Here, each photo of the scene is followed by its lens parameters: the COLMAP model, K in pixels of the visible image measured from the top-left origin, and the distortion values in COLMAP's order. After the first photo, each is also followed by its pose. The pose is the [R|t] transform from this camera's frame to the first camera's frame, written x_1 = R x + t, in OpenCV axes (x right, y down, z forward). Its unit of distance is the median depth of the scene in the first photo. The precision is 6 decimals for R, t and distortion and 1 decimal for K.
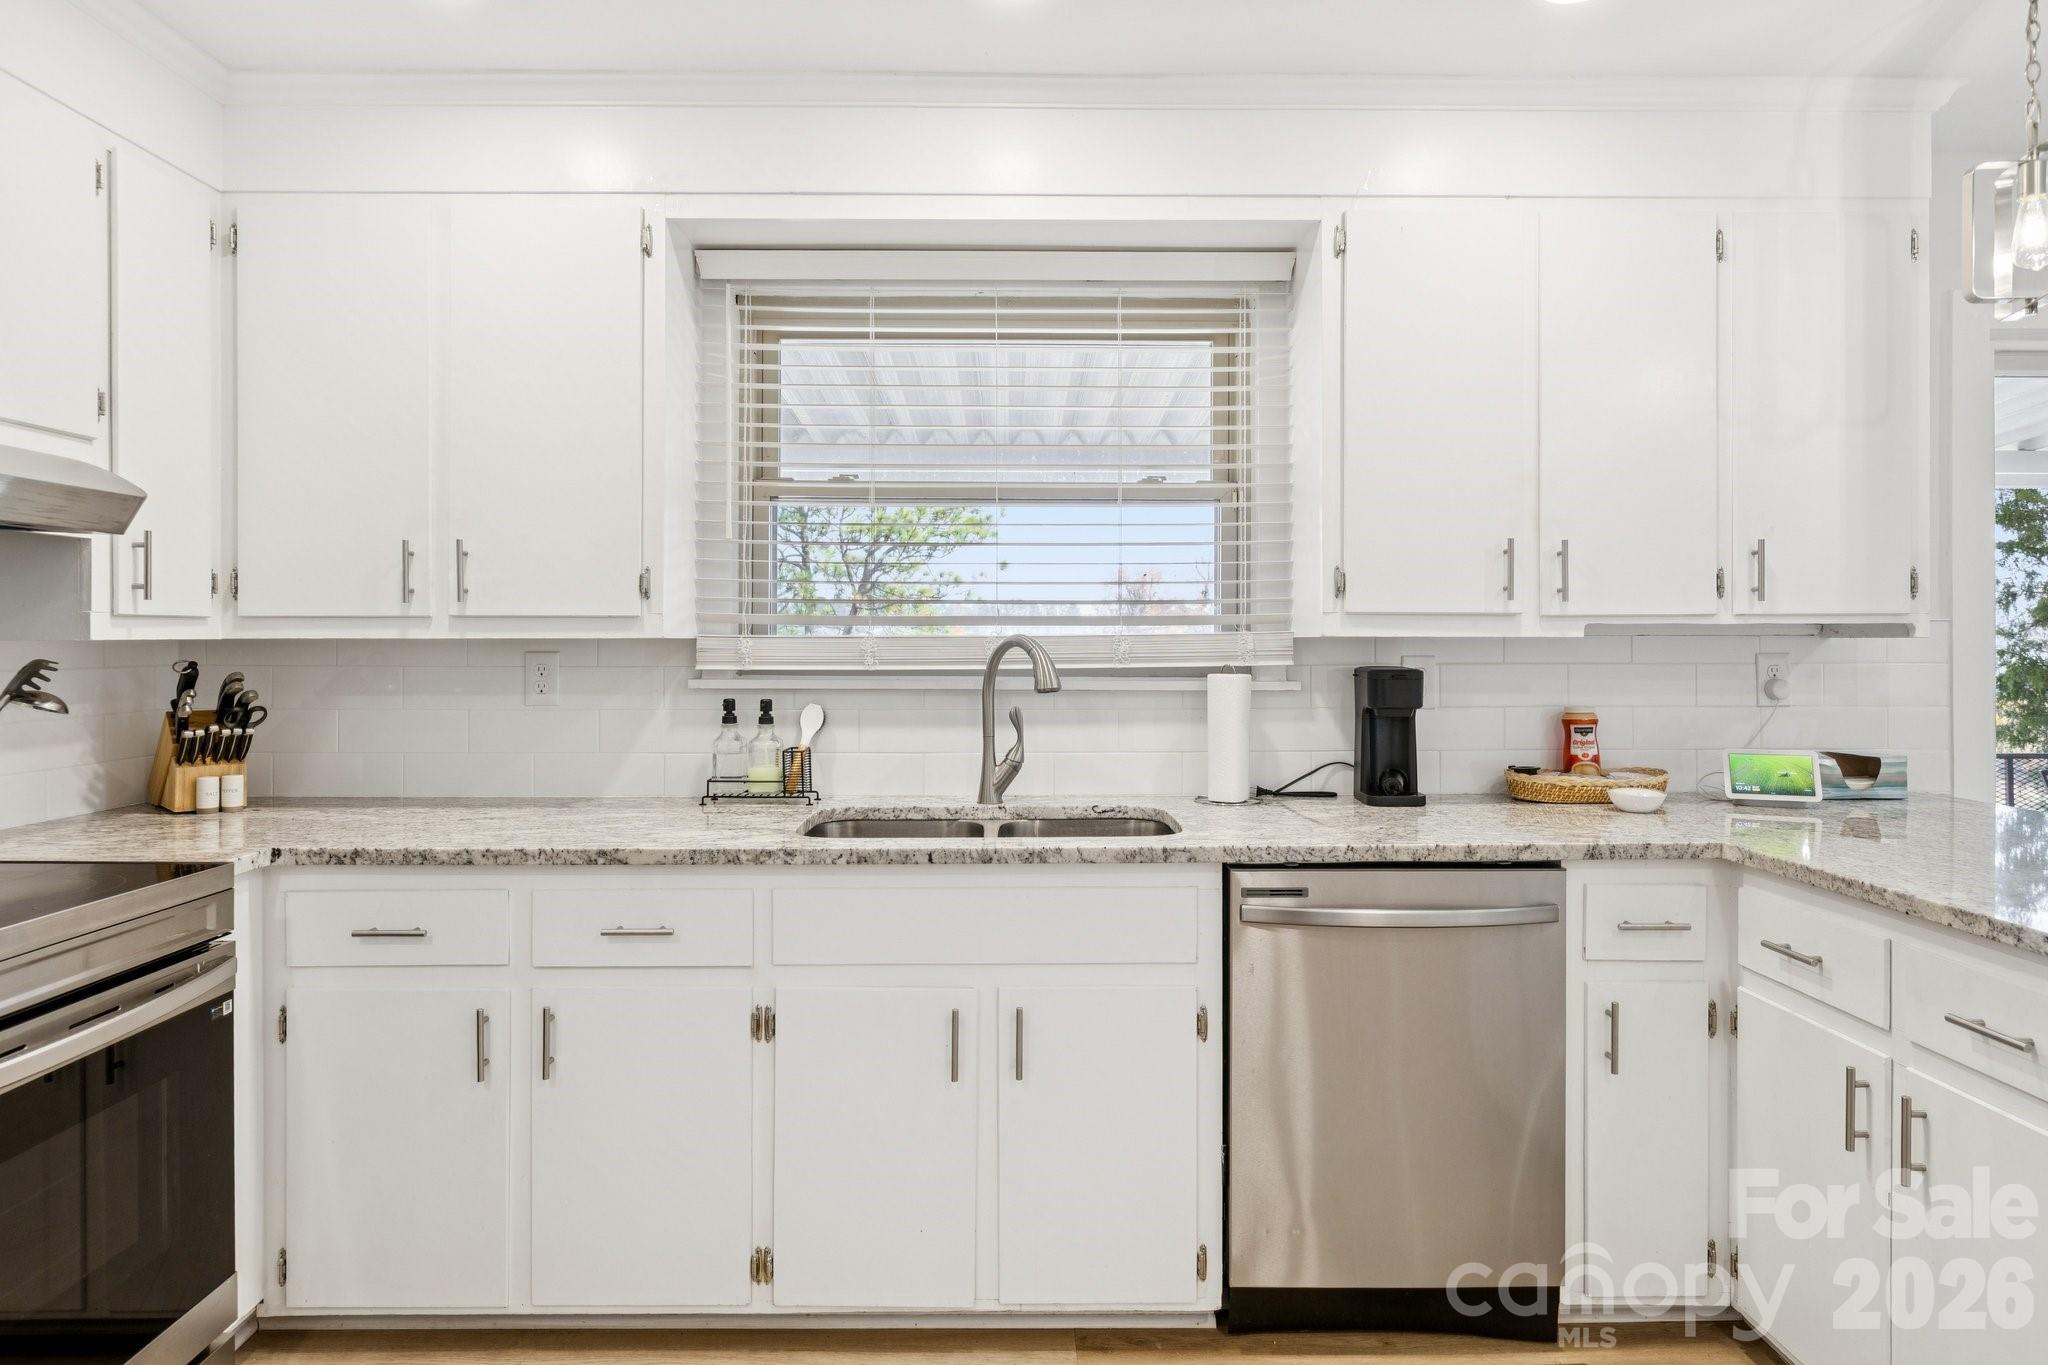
lens RADIAL K [[1184.0, 0, 1024.0], [0, 1184.0, 682.5], [0, 0, 1]] dist [0.000726, 0.000524]
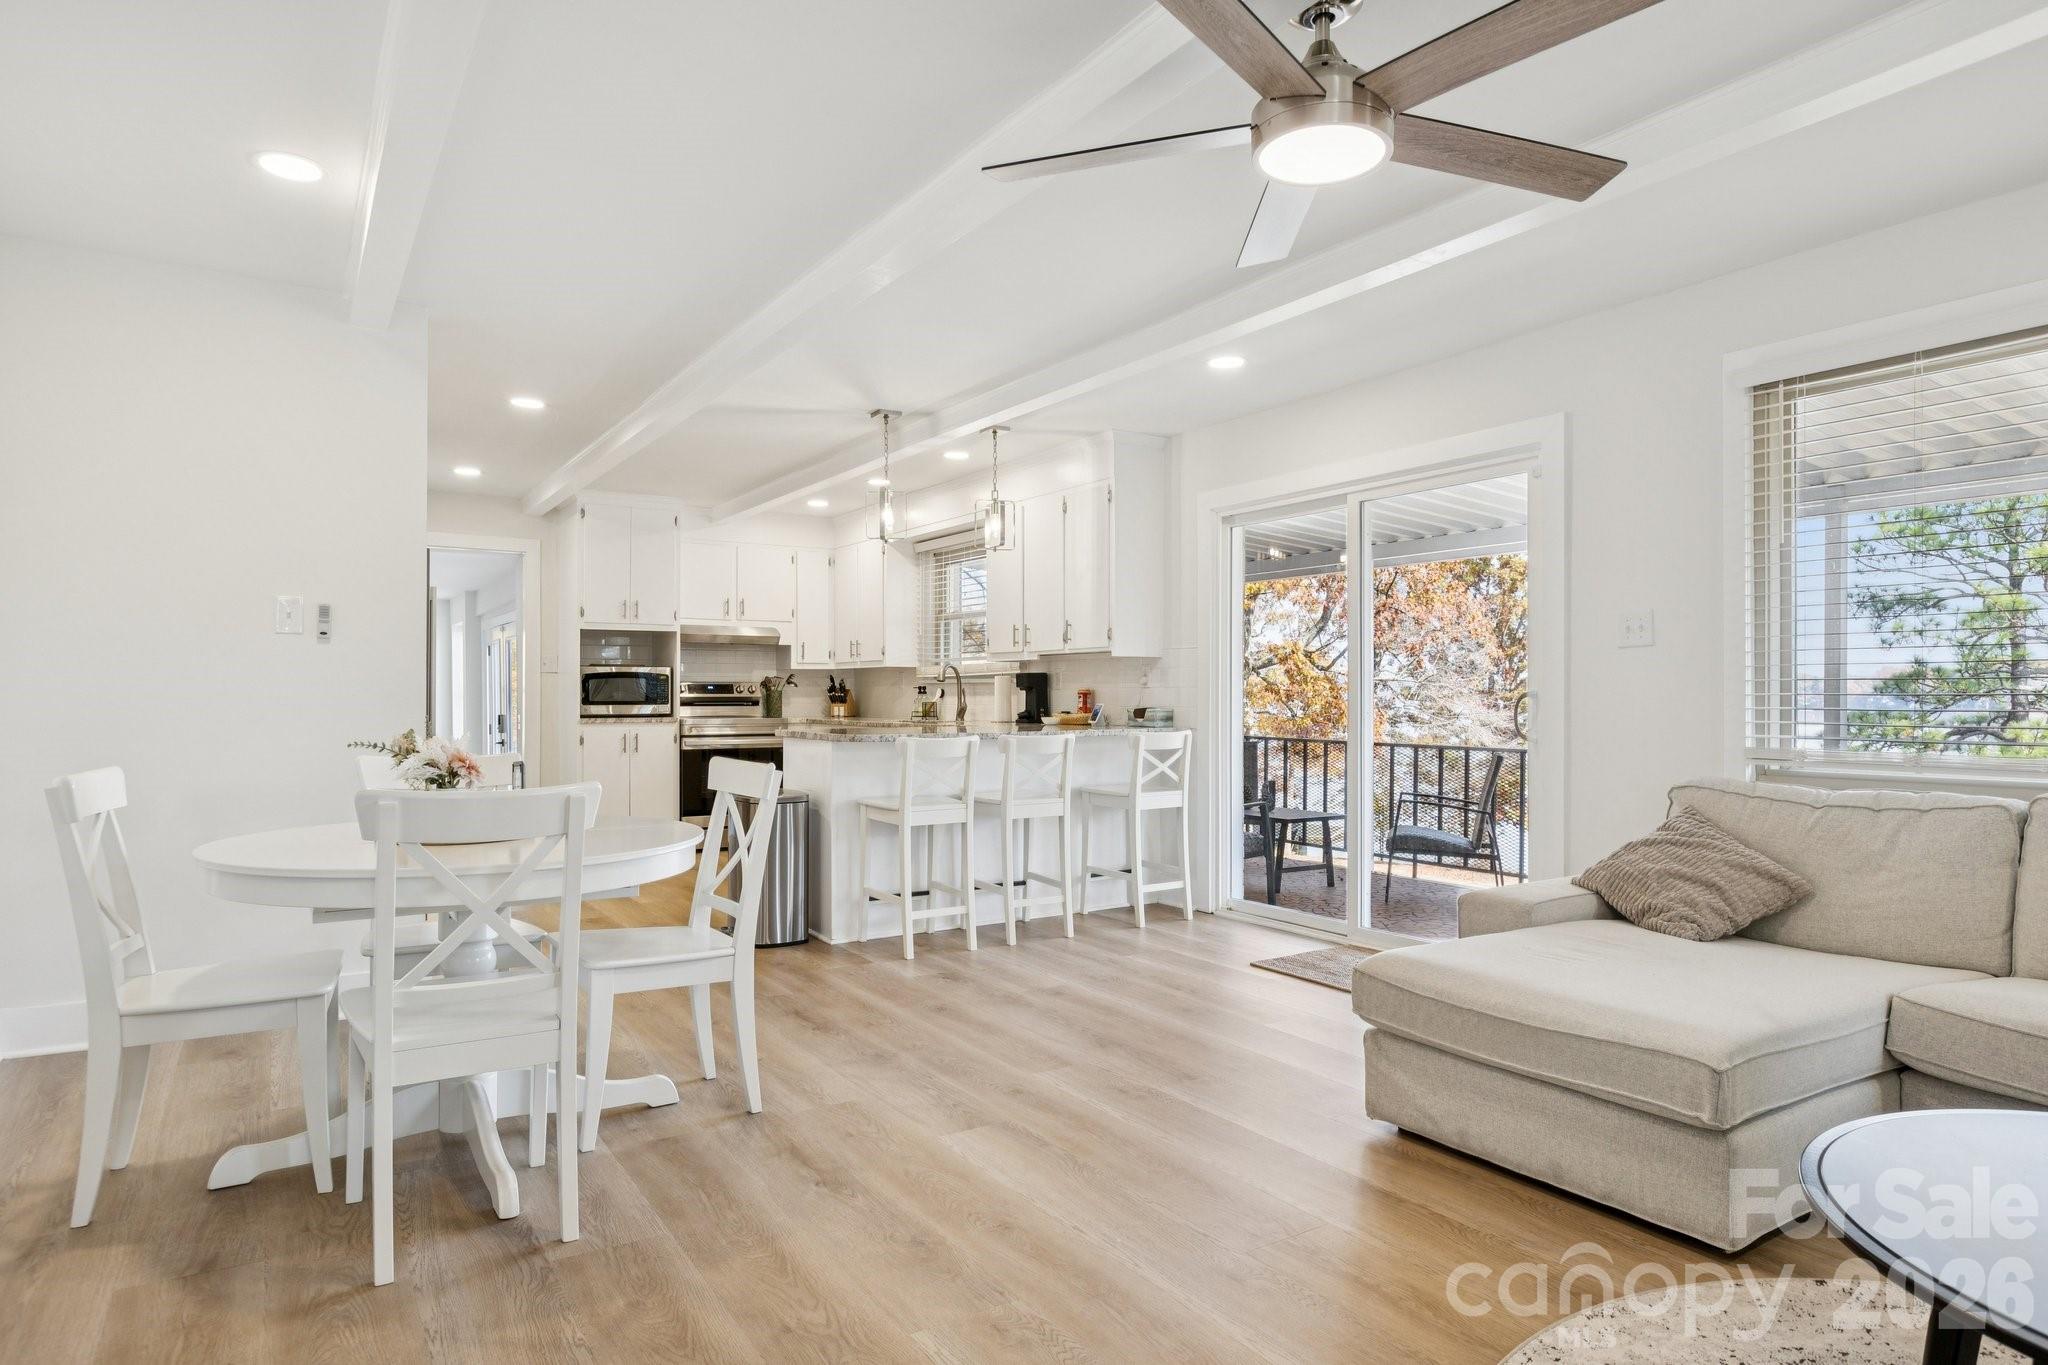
lens RADIAL K [[1184.0, 0, 1024.0], [0, 1184.0, 682.5], [0, 0, 1]] dist [0.000726, 0.000524]
pose [[0.527751, -0.008355, -0.849358, 2.500181], [-0.006745, 0.999879, -0.014026, 0.045881], [0.849372, 0.013131, 0.527631, -0.417590]]
